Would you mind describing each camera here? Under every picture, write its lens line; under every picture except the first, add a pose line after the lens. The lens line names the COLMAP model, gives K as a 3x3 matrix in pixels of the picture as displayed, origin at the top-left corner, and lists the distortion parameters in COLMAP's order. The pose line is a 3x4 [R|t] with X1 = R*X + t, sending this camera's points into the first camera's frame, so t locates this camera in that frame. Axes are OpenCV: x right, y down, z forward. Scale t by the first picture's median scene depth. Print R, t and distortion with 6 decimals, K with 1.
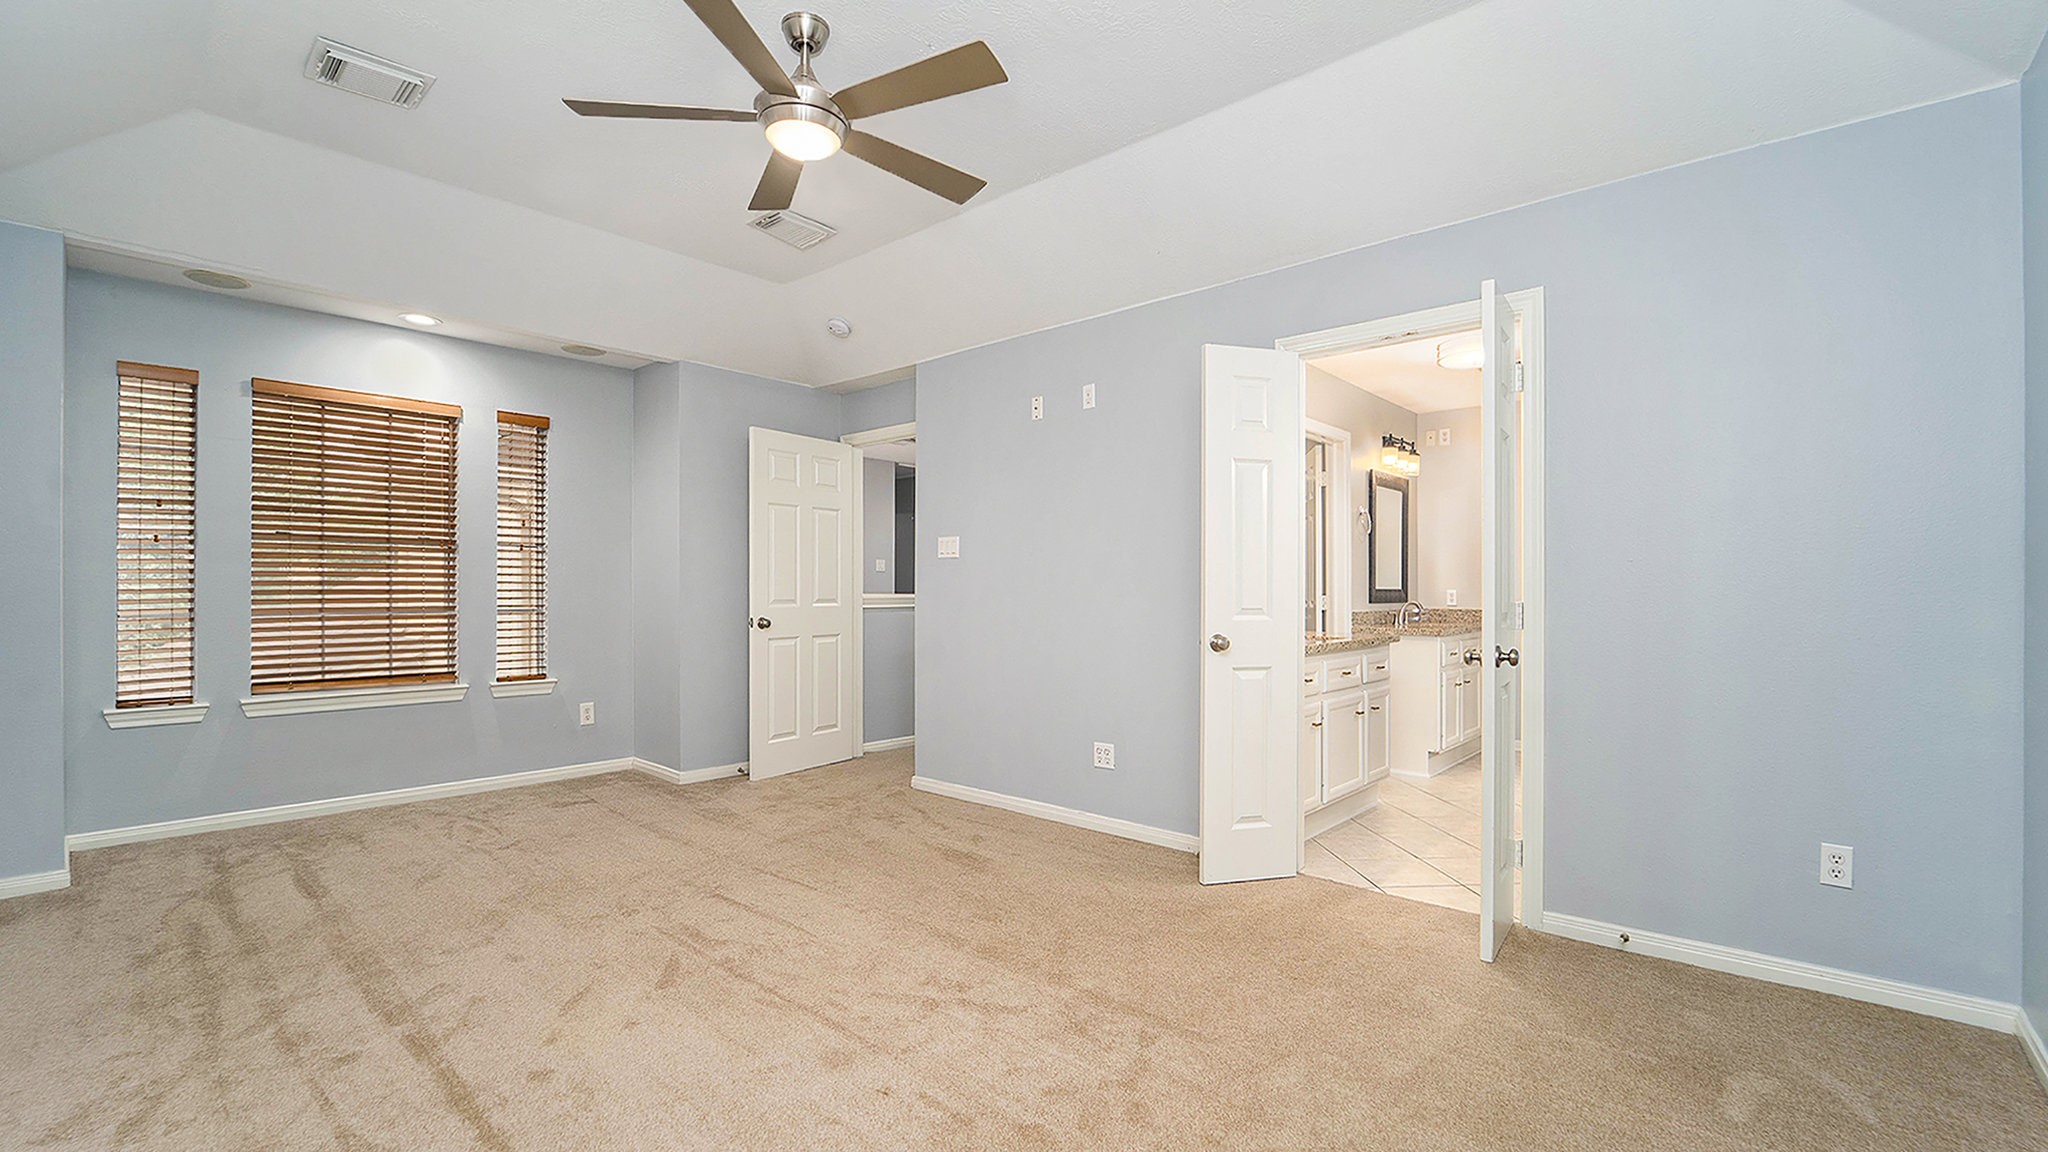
lens RADIAL K [[868.9, 0, 1023.8], [0, 868.9, 581.5], [0, 0, 1]] dist [-0.019949, 0.000697]
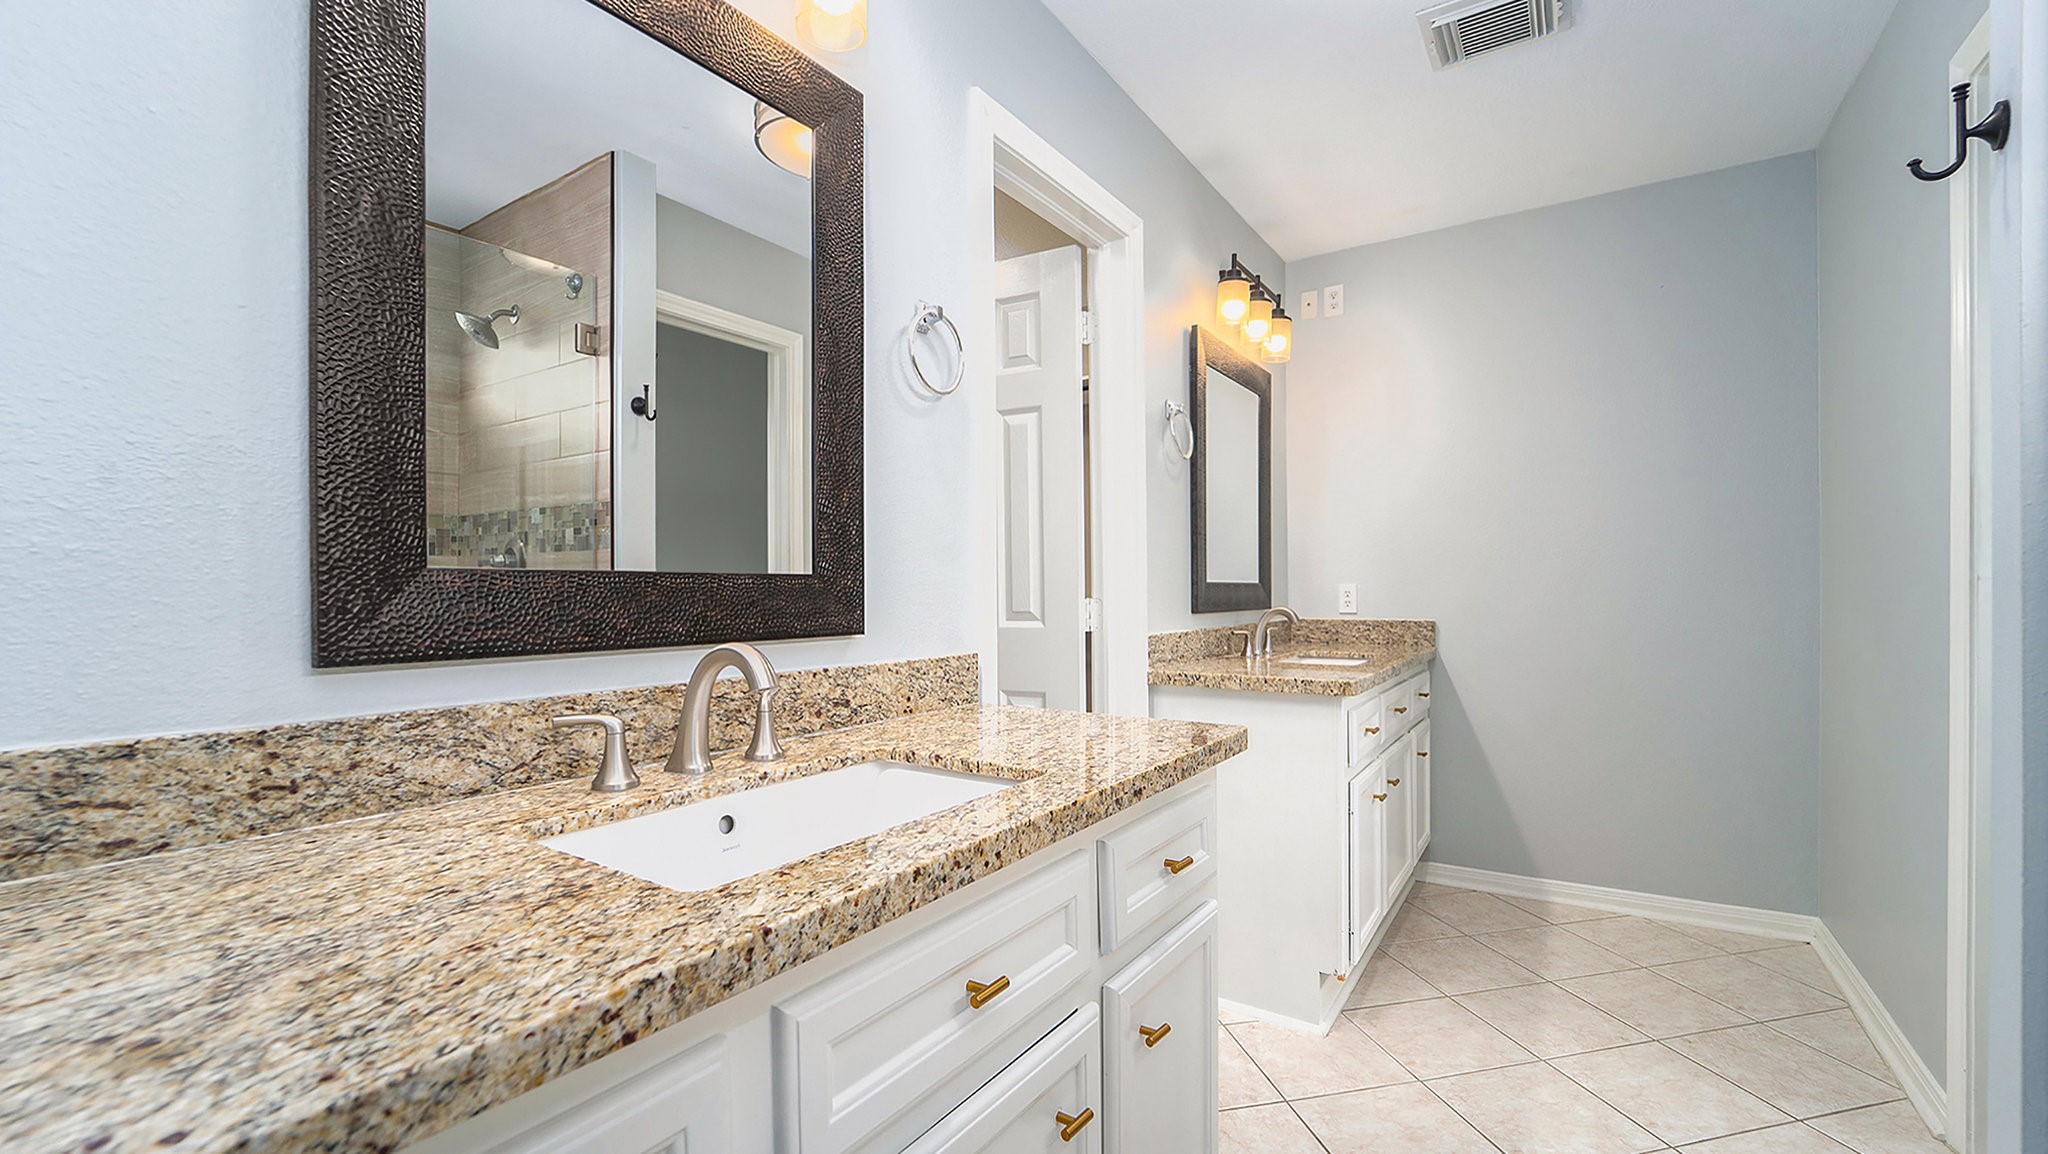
lens RADIAL K [[833.2, 0, 1013.5], [0, 833.2, 586.1], [0, 0, 1]] dist [-0.013019, -0.002031]
pose [[0.992071, -0.006361, 0.125521, 0.237176], [0.005907, 0.999975, 0.003988, 0.007924], [-0.125543, -0.003215, 0.992083, 0.544203]]
